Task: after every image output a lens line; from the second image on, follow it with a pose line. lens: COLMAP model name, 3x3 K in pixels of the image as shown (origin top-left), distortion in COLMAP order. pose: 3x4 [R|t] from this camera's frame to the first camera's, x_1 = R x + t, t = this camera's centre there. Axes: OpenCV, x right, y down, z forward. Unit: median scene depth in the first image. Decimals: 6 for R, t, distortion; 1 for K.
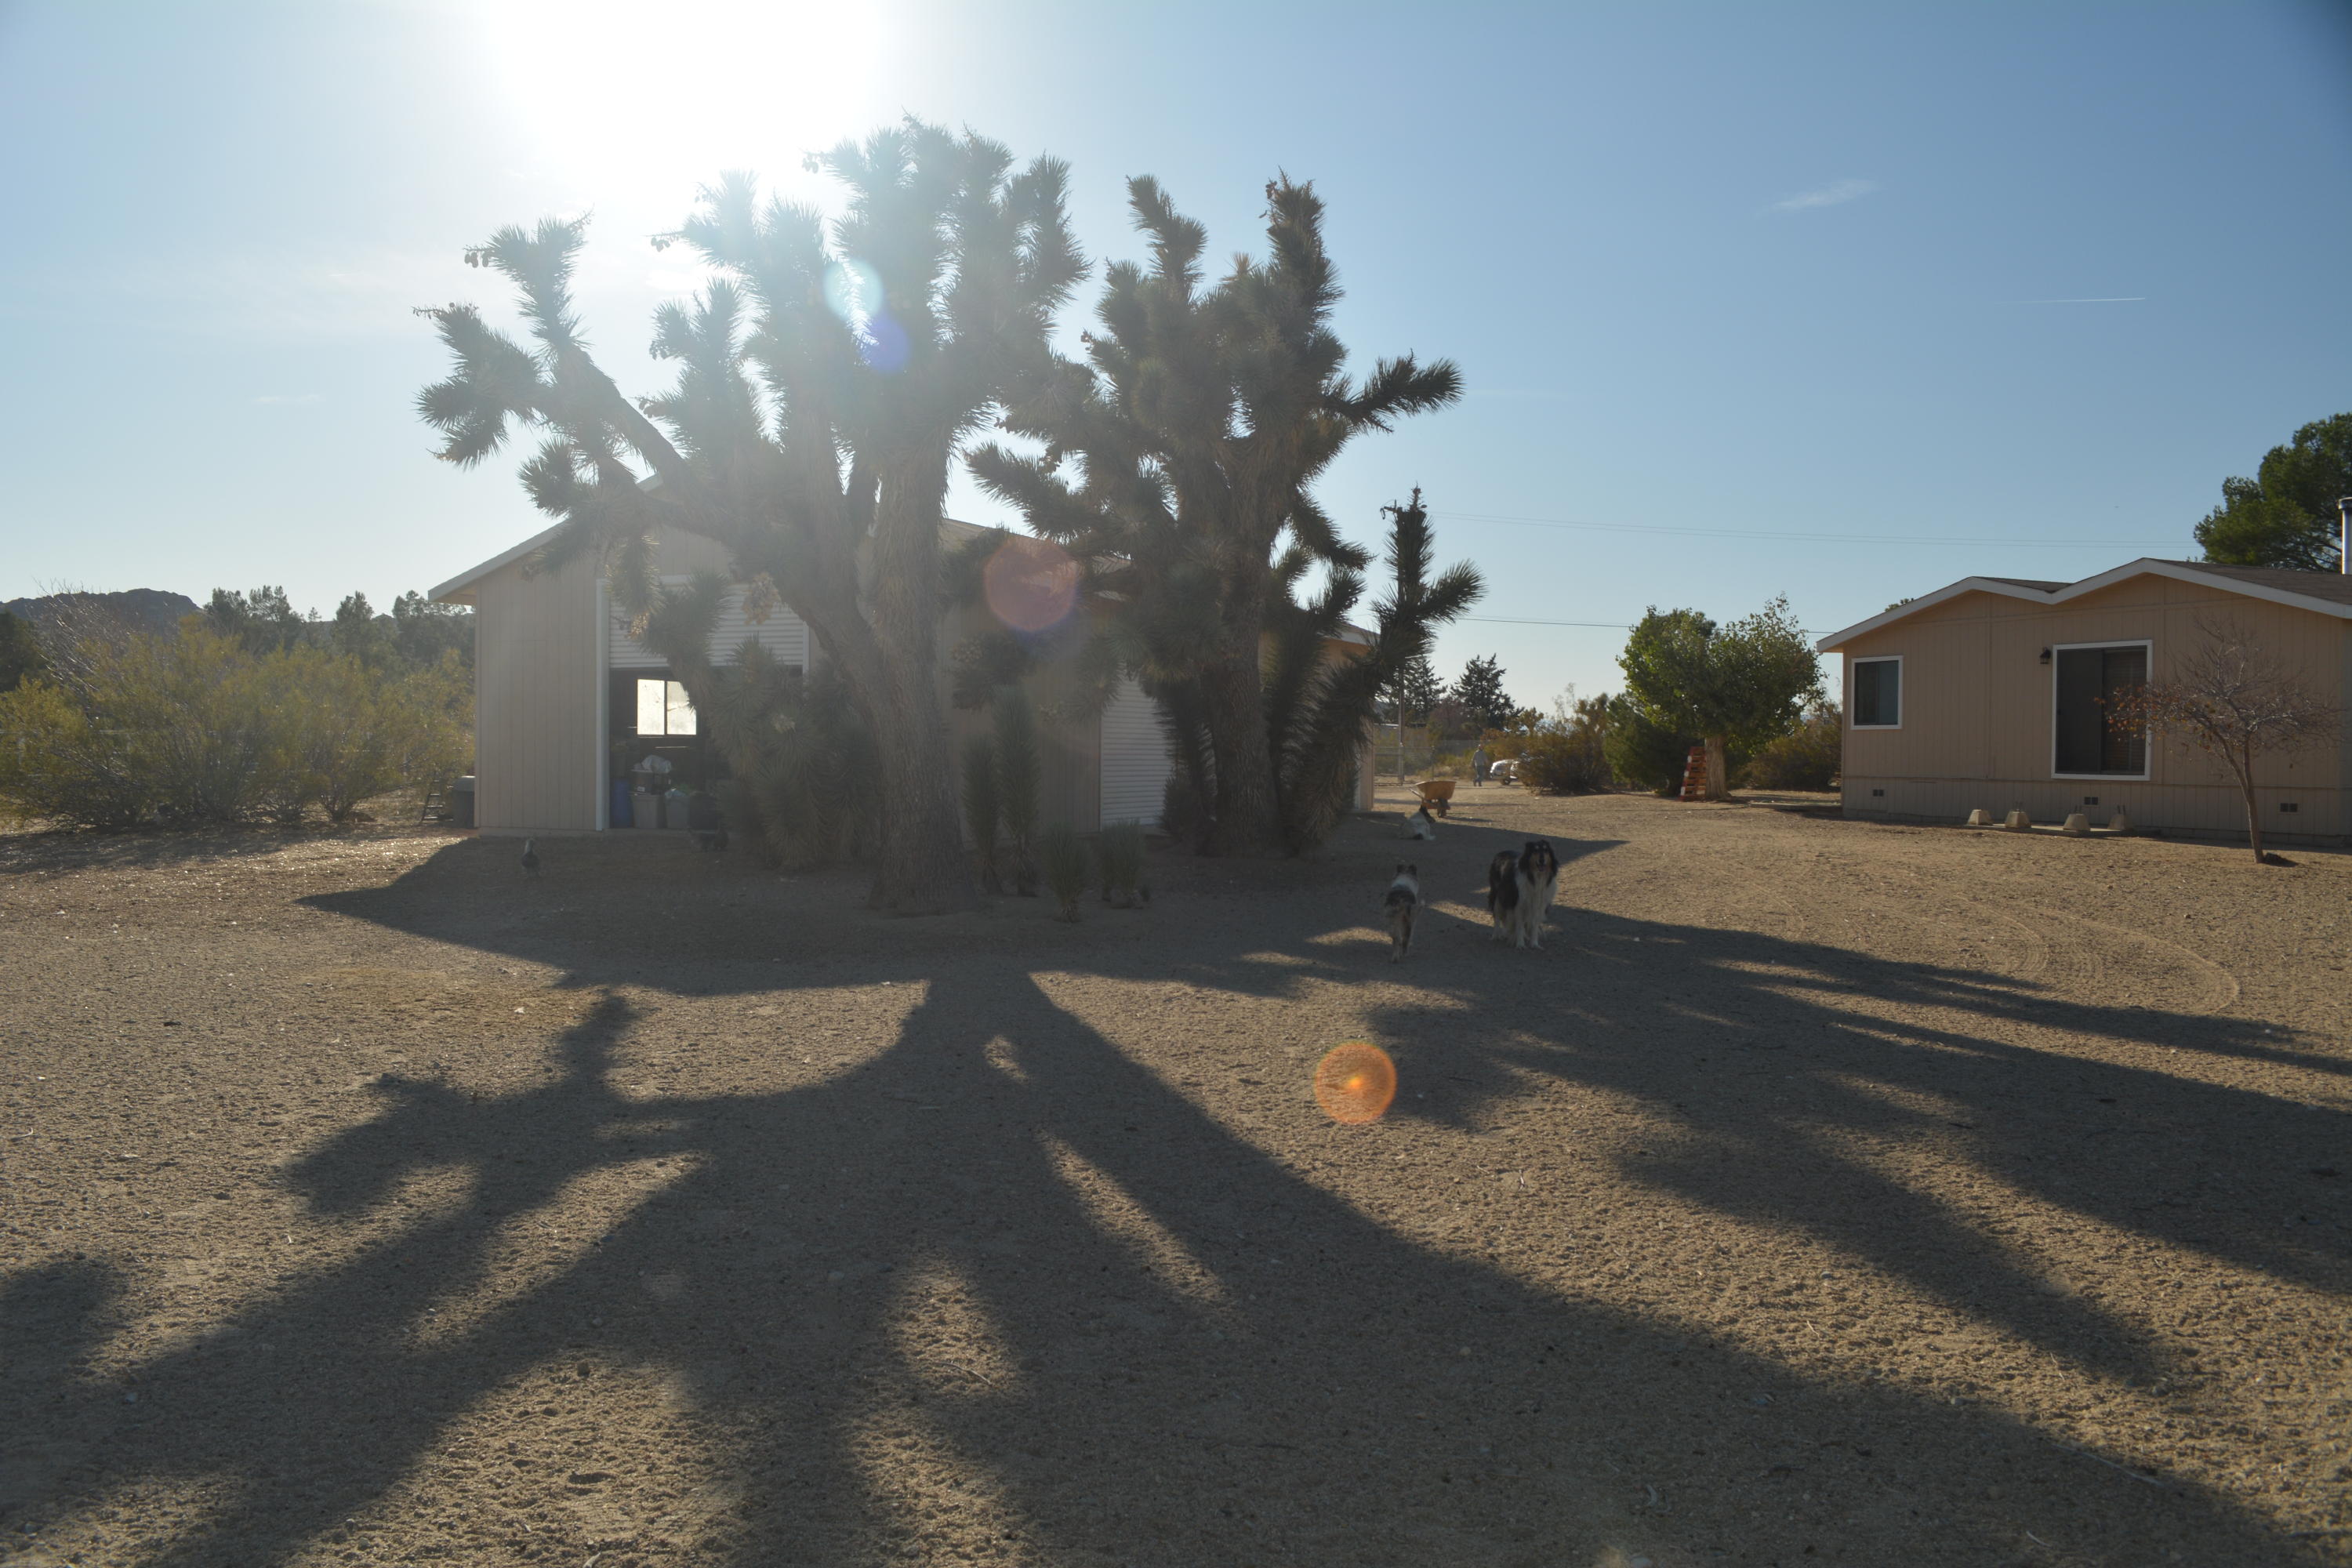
lens RADIAL K [[1869.9, 0, 1177.9], [0, 1869.9, 774.2], [0, 0, 1]] dist [-0.070242, 0.002672]
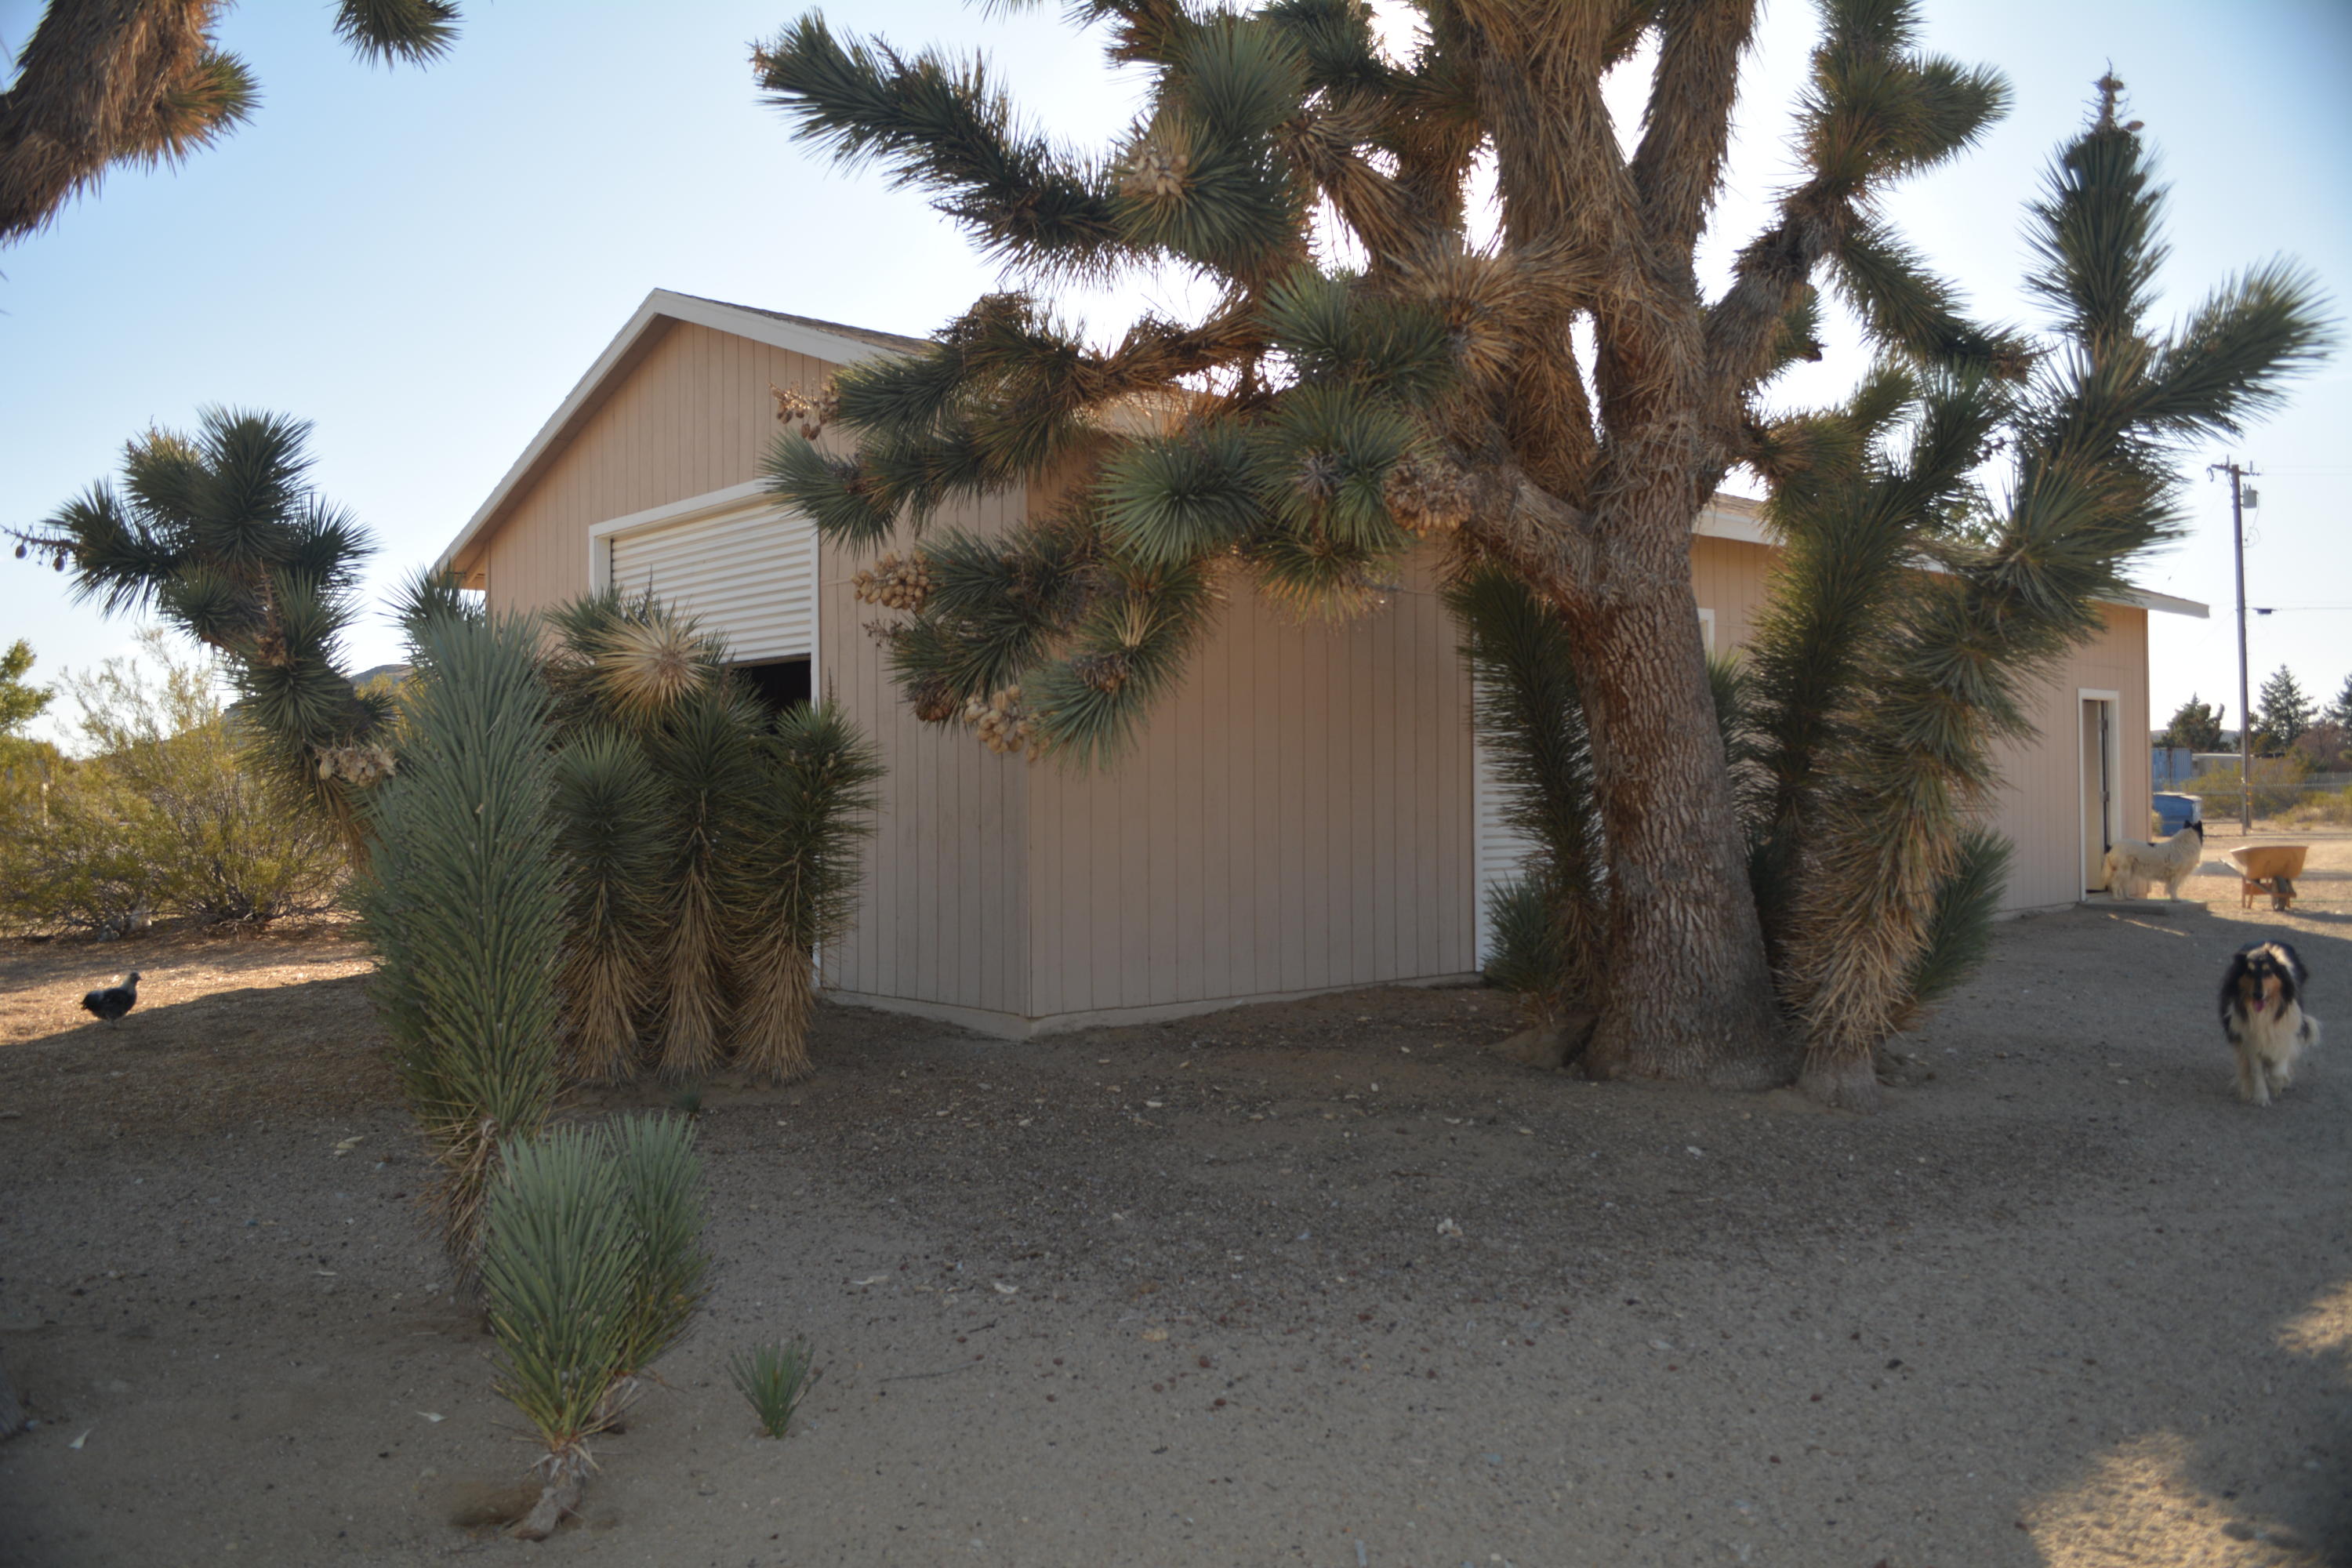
lens RADIAL K [[1869.9, 0, 1177.9], [0, 1869.9, 774.2], [0, 0, 1]] dist [-0.070242, 0.002672]
pose [[0.912982, -0.017744, -0.407614, 0.062687], [0.007944, 0.999638, -0.025723, -0.006331], [0.407922, 0.020247, 0.912792, 0.364992]]
